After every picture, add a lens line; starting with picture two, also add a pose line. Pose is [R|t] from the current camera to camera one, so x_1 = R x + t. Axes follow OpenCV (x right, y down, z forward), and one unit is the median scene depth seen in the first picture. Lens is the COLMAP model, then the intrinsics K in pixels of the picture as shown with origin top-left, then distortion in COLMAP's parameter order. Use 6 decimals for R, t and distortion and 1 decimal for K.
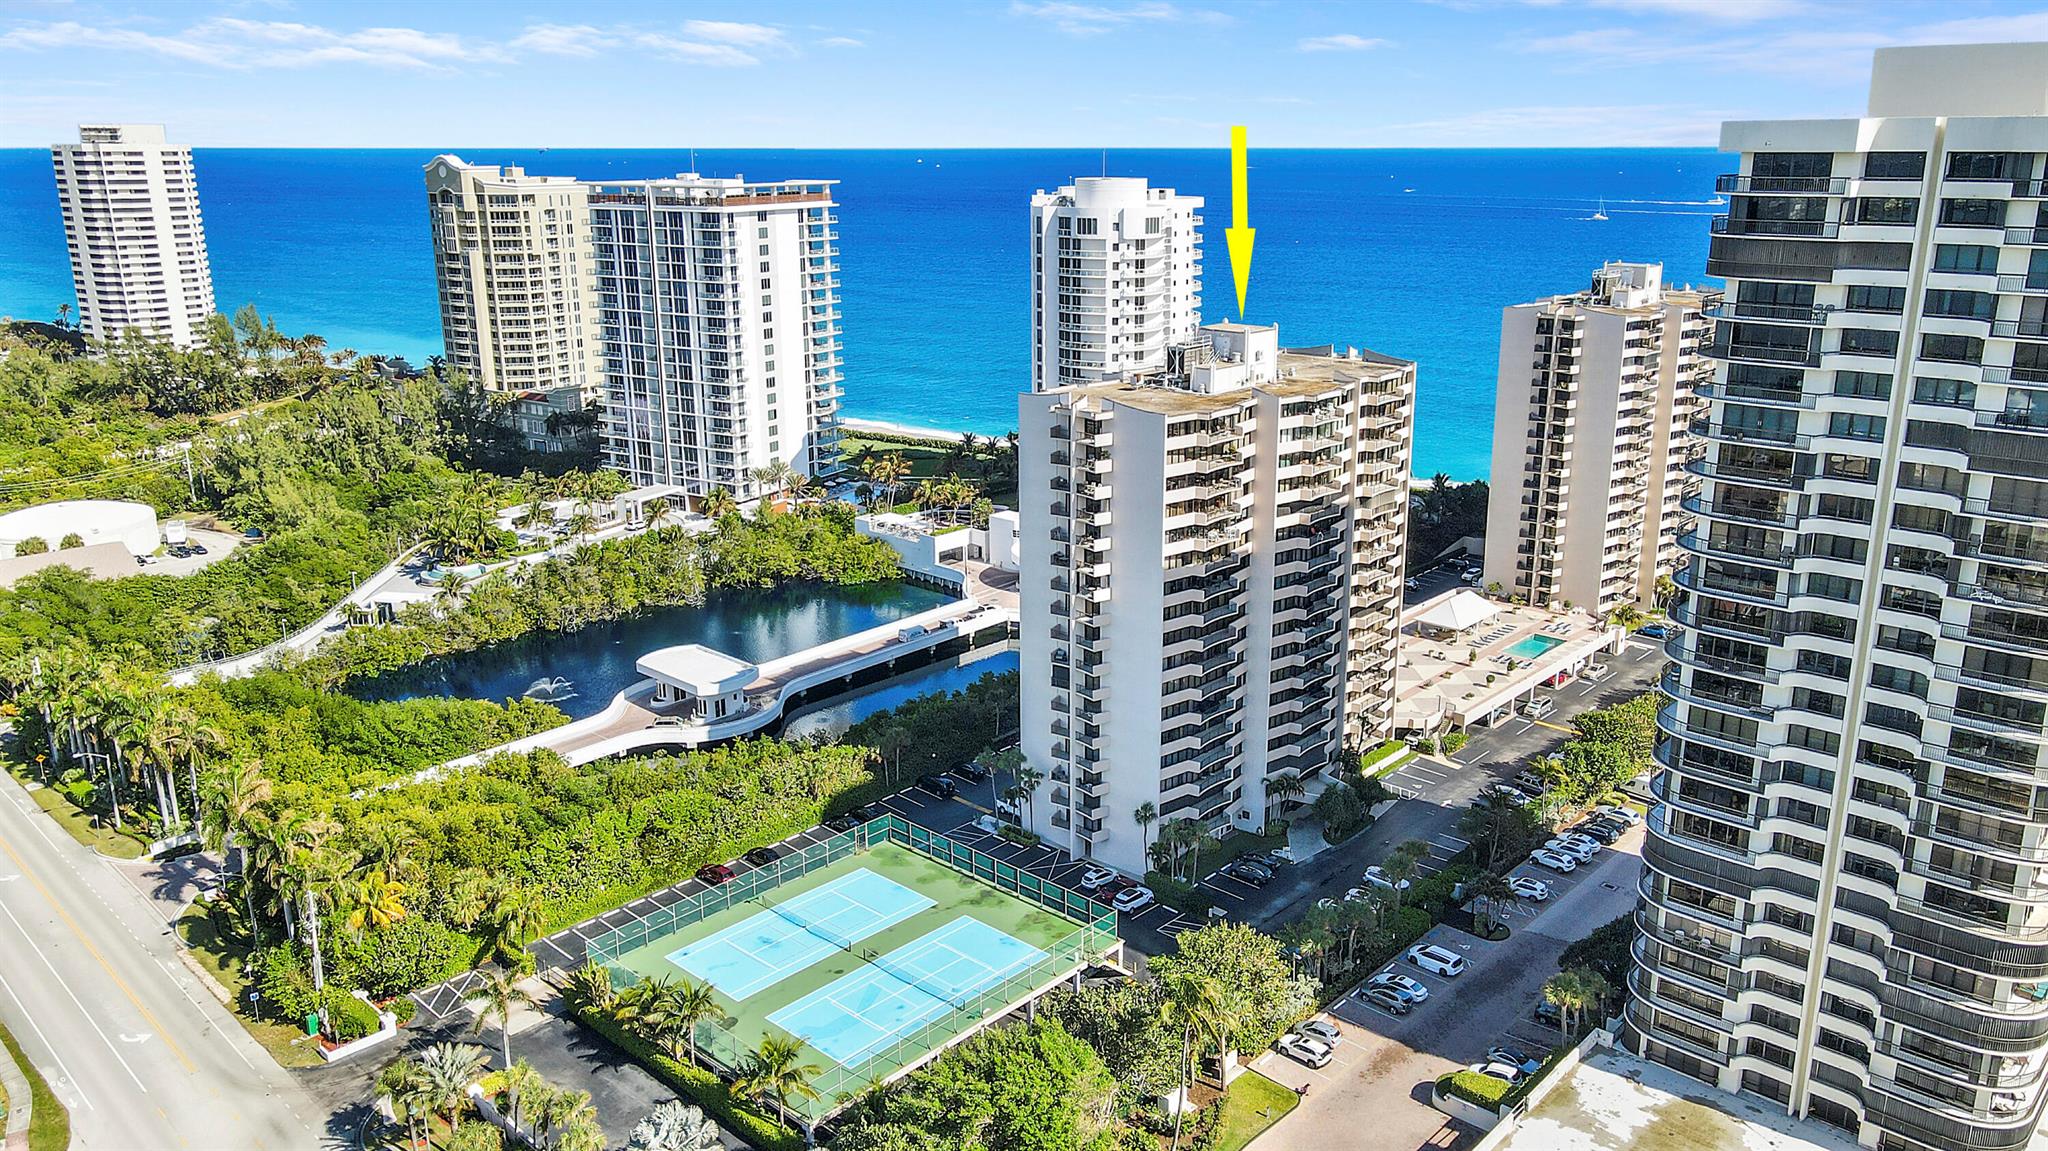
lens RADIAL K [[1556.0, 0, 1034.2], [0, 1556.0, 551.7], [0, 0, 1]] dist [-0.004602, 0.045619]
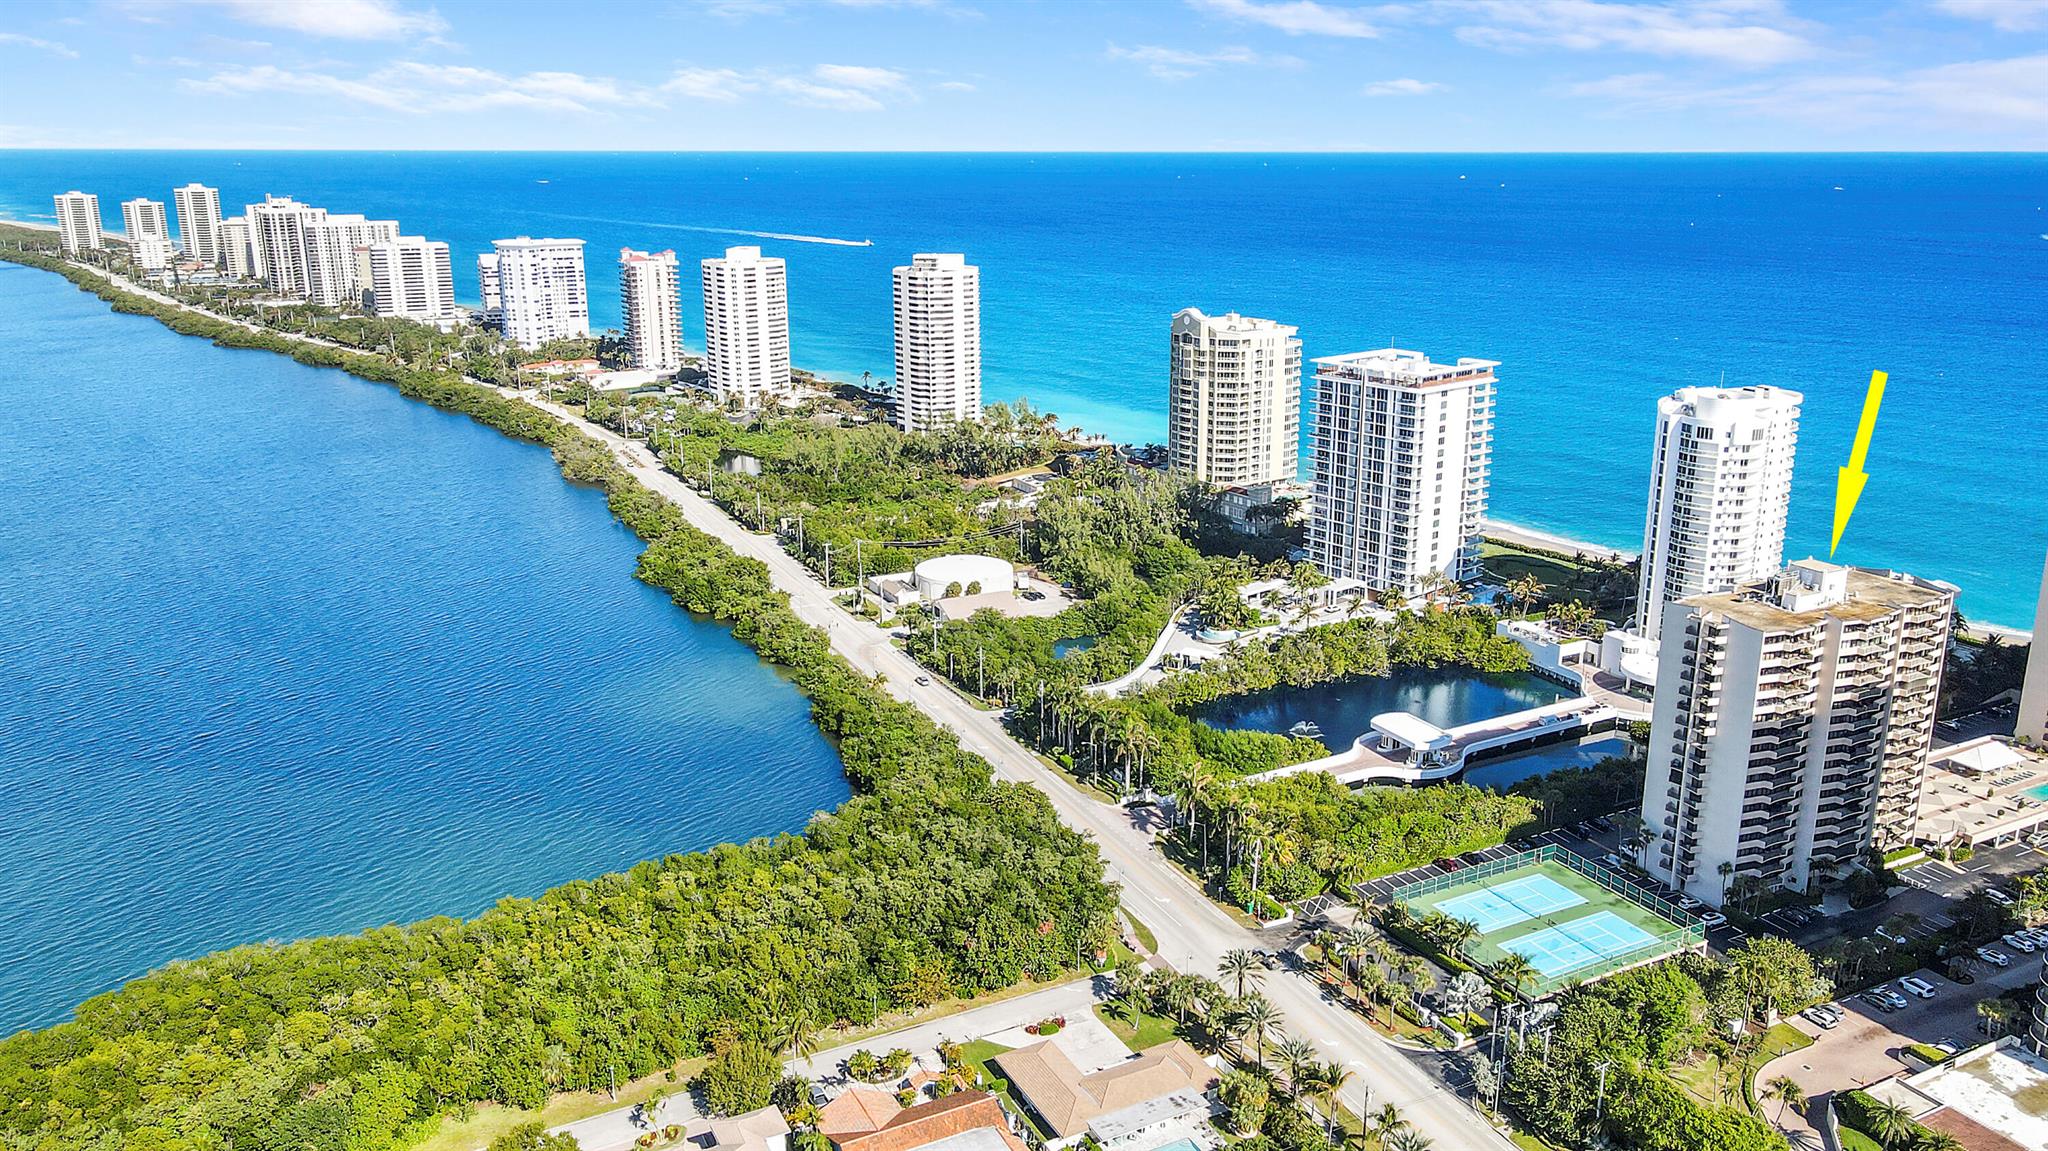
lens RADIAL K [[1556.0, 0, 1034.2], [0, 1556.0, 551.7], [0, 0, 1]] dist [-0.004602, 0.045619]
pose [[0.941932, 0.091248, -0.323169, -0.096327], [-0.091787, 0.995686, 0.013608, -0.099907], [0.323016, 0.016845, 0.946243, -0.664248]]
